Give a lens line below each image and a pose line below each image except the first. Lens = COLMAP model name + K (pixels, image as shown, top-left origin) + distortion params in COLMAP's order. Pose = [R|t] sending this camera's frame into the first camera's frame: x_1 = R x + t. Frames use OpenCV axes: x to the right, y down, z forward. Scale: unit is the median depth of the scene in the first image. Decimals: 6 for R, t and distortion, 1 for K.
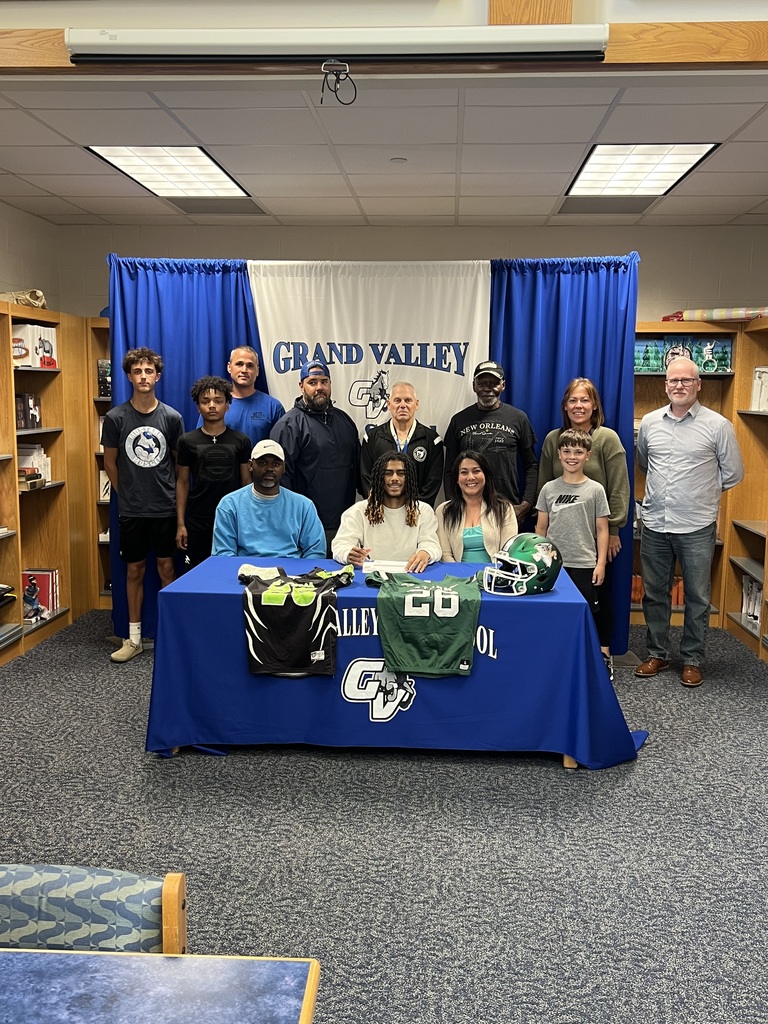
lens RADIAL K [[954.3, 0, 384.0], [0, 954.3, 512.0], [0, 0, 1]] dist [0.212907, -0.003950]
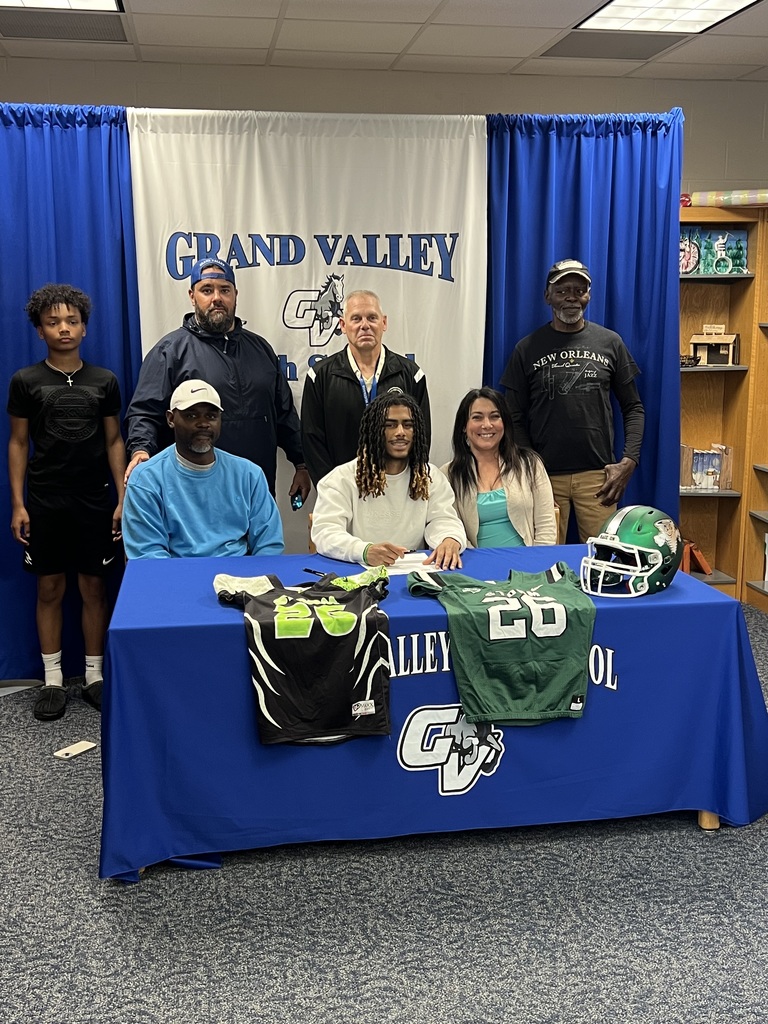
lens RADIAL K [[1166.0, 0, 384.0], [0, 1166.0, 512.0], [0, 0, 1]] dist [0.185849, -0.215995]
pose [[0.972634, -0.055519, 0.225612, -0.182471], [0.043466, 0.997367, 0.058047, -0.025624], [-0.228241, -0.046652, 0.972486, 0.168747]]
